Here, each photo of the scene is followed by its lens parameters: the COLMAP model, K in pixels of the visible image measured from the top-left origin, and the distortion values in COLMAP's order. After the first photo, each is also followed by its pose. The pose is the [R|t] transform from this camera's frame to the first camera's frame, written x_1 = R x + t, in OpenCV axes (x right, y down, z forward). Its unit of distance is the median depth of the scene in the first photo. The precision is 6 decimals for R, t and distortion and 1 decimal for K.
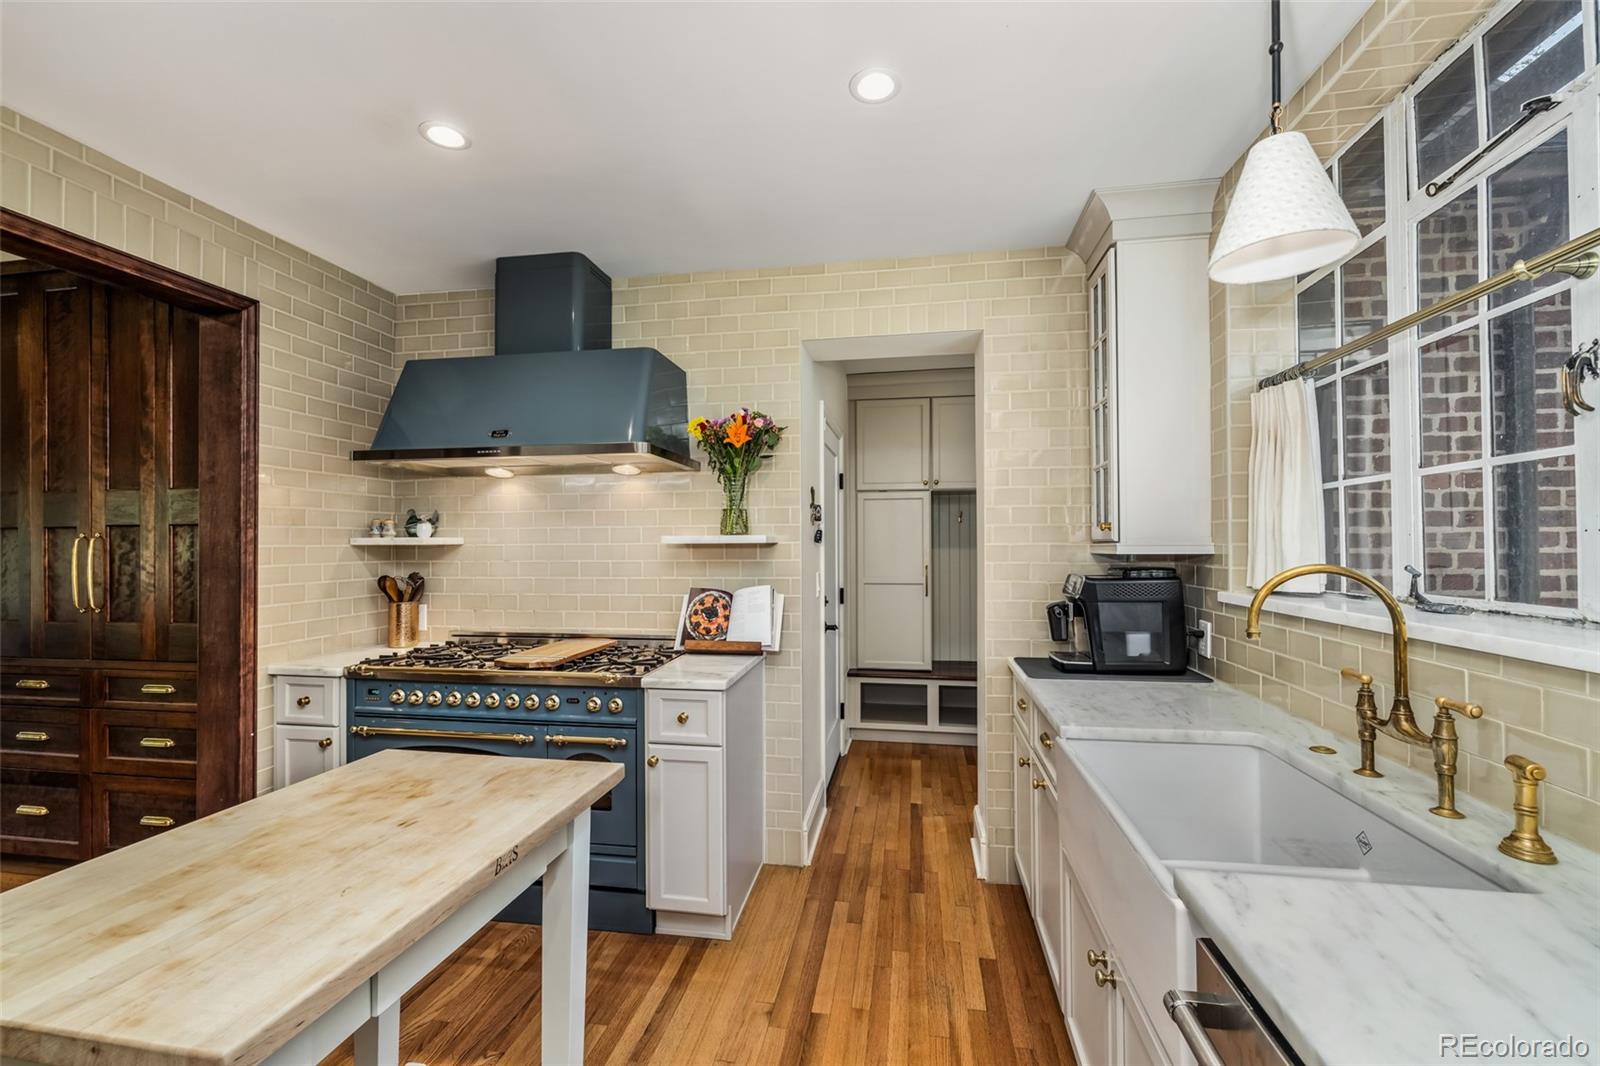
lens RADIAL K [[670.8, 0, 807.2], [0, 670.8, 537.7], [0, 0, 1]] dist [-0.007999, -0.000749]
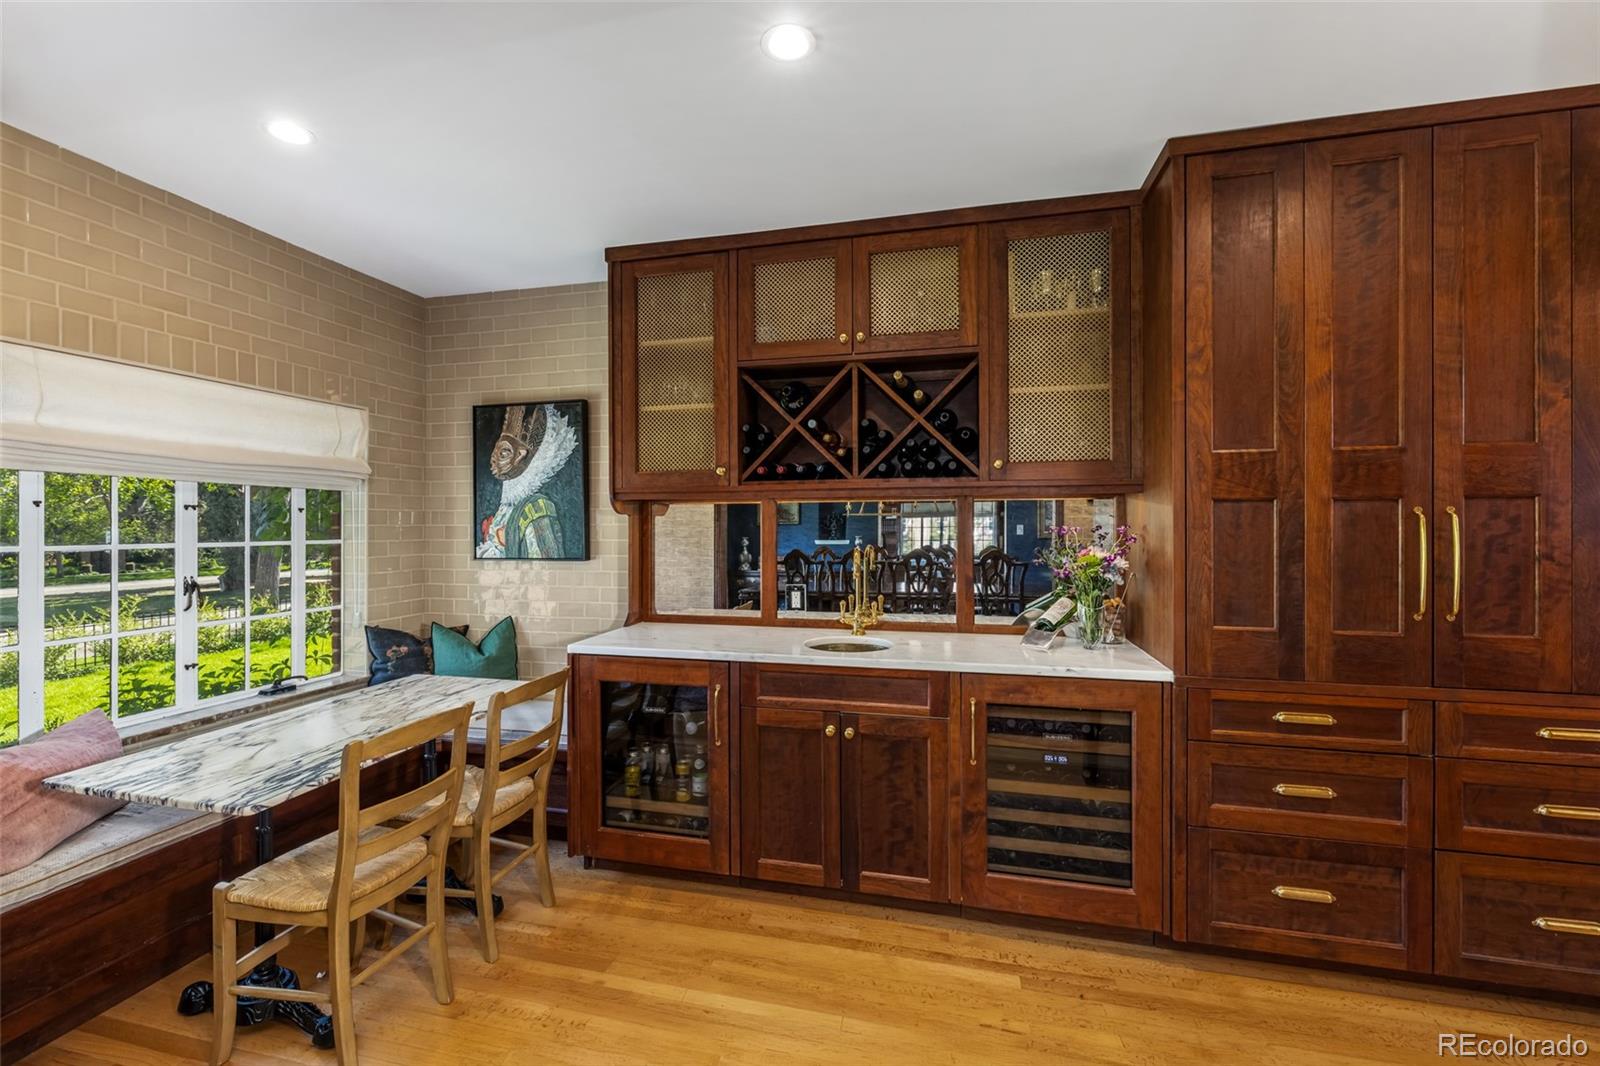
lens RADIAL K [[670.8, 0, 795.5], [0, 670.8, 523.5], [0, 0, 1]] dist [-0.007999, -0.000749]
pose [[0.994253, 0.005414, -0.106920, -3.583494], [-0.004879, 0.999974, 0.005266, 0.020507], [0.106945, -0.004714, 0.994254, 0.493083]]
